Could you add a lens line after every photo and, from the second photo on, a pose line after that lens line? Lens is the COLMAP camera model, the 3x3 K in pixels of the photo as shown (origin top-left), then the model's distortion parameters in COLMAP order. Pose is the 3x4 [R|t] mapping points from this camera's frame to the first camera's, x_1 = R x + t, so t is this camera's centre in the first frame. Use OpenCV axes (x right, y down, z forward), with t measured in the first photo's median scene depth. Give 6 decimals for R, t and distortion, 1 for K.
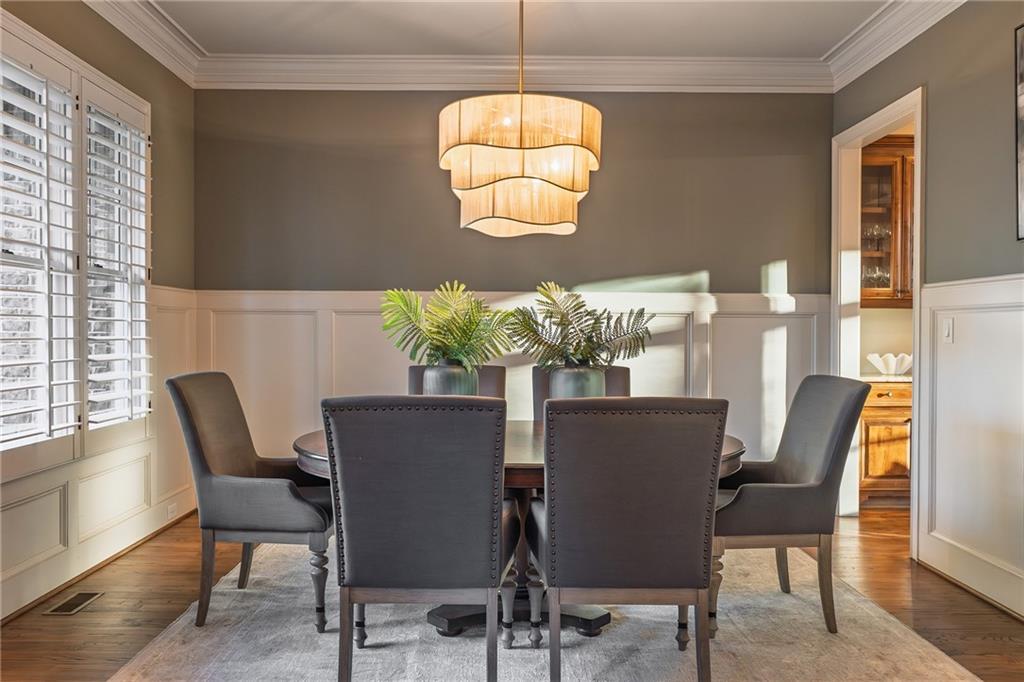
lens RADIAL K [[756.2, 0, 512.0], [0, 756.2, 341.0], [0, 0, 1]] dist [-0.001643, -0.000250]
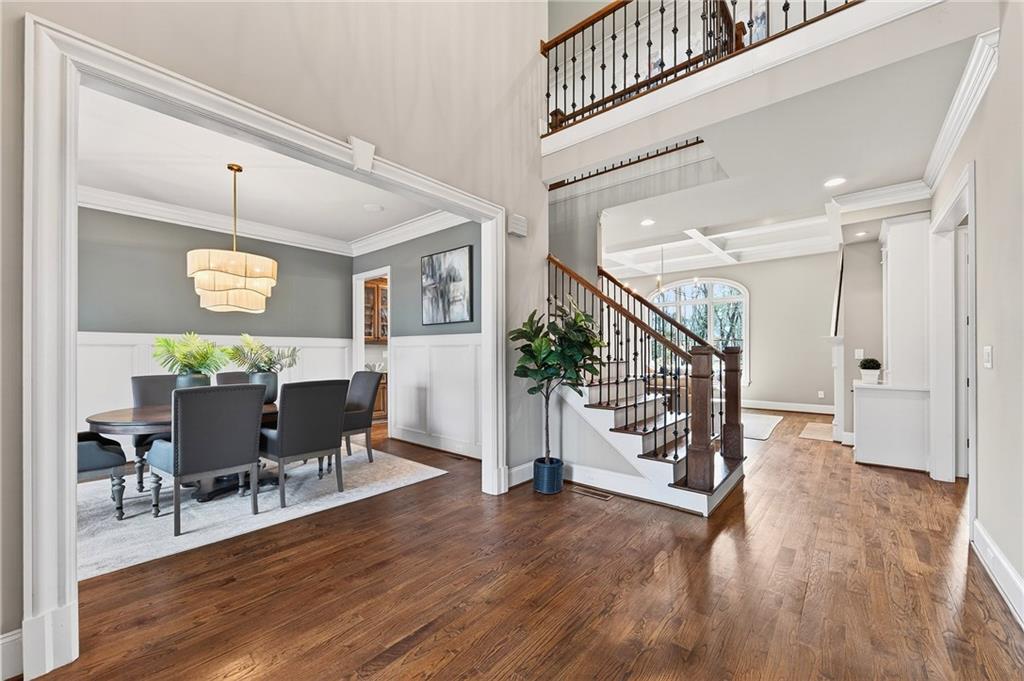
lens RADIAL K [[400.7, 0, 512.3], [0, 400.7, 348.9], [0, 0, 1]] dist [-0.000869, 0.000021]
pose [[0.647522, 0.000126, 0.762047, -0.351140], [0.011995, 0.999874, -0.010358, -0.013128], [-0.761952, 0.015848, 0.647439, -0.352975]]
